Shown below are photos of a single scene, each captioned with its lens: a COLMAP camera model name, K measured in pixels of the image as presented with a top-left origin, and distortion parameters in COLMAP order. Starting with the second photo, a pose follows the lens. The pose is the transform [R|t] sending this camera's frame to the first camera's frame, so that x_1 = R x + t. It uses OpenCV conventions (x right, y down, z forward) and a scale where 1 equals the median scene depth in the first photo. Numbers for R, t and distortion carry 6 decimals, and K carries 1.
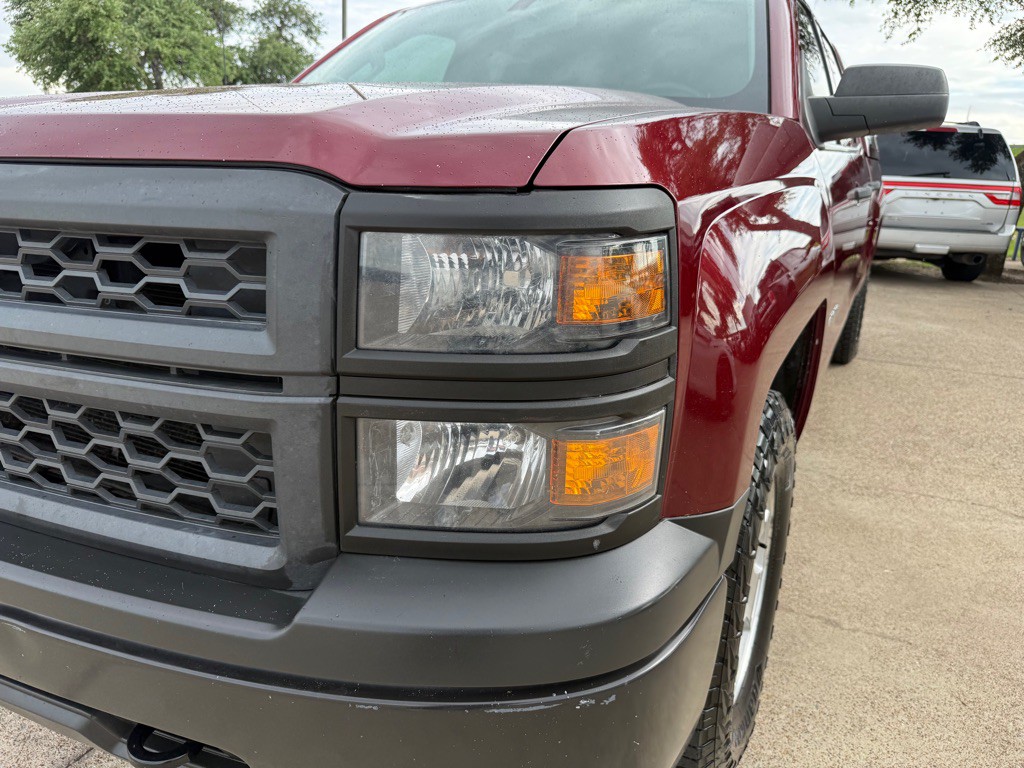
lens RADIAL K [[742.8, 0, 516.0], [0, 742.8, 375.0], [0, 0, 1]] dist [-0.003836, 0.005194]
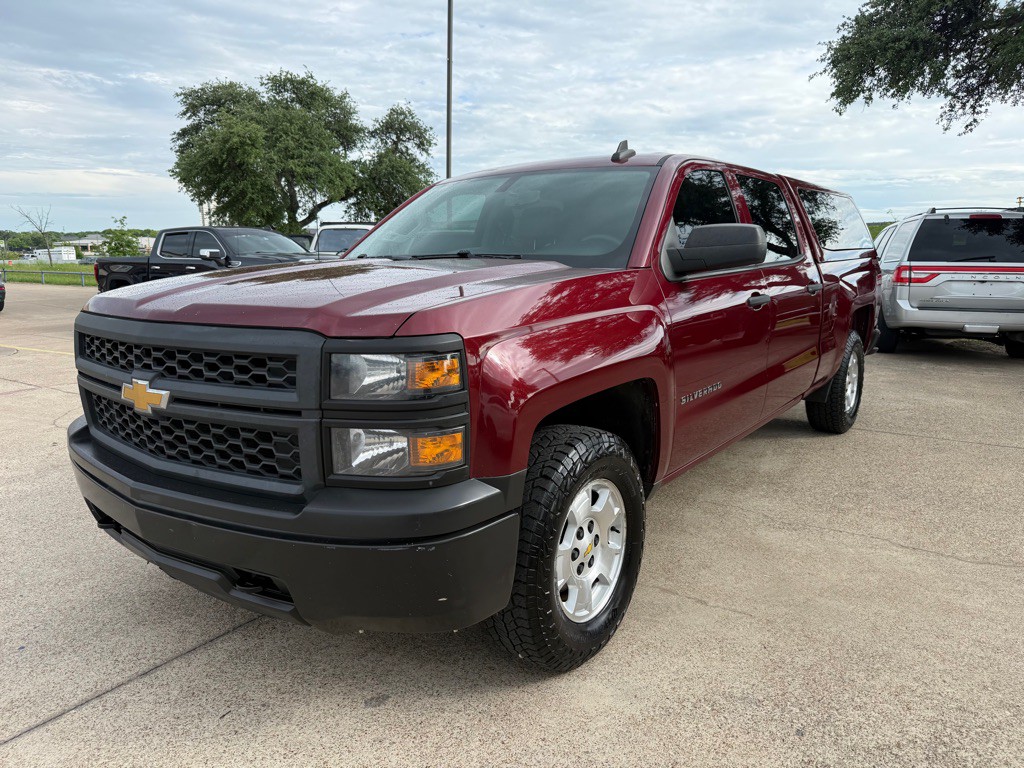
lens RADIAL K [[734.0, 0, 522.2], [0, 734.0, 383.8], [0, 0, 1]] dist [0.070044, -0.080725]
pose [[0.990067, -0.005602, -0.140486, 0.067759], [-0.007809, 0.995472, -0.094731, 0.012424], [0.140380, 0.094888, 0.985540, -0.119411]]
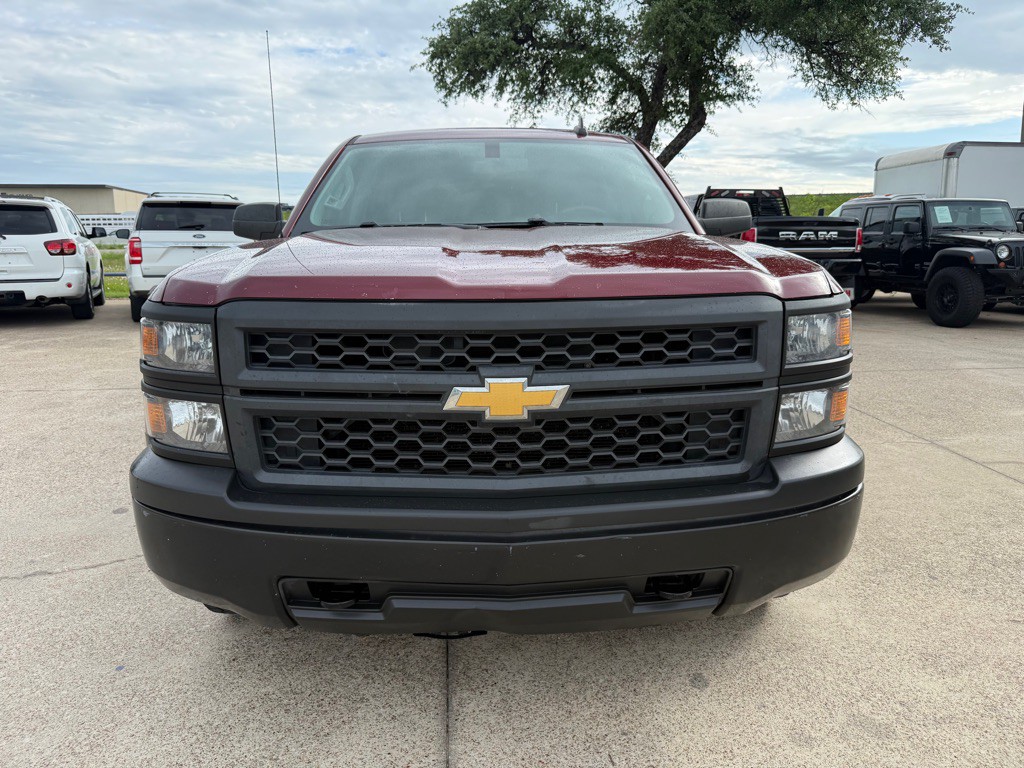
lens RADIAL K [[742.8, 0, 516.0], [0, 742.8, 375.0], [0, 0, 1]] dist [-0.003836, 0.005194]
pose [[0.865782, -0.125285, 0.484485, -0.186143], [0.161318, 0.986343, -0.033215, -0.005536], [-0.473707, 0.106914, 0.874169, -0.060768]]
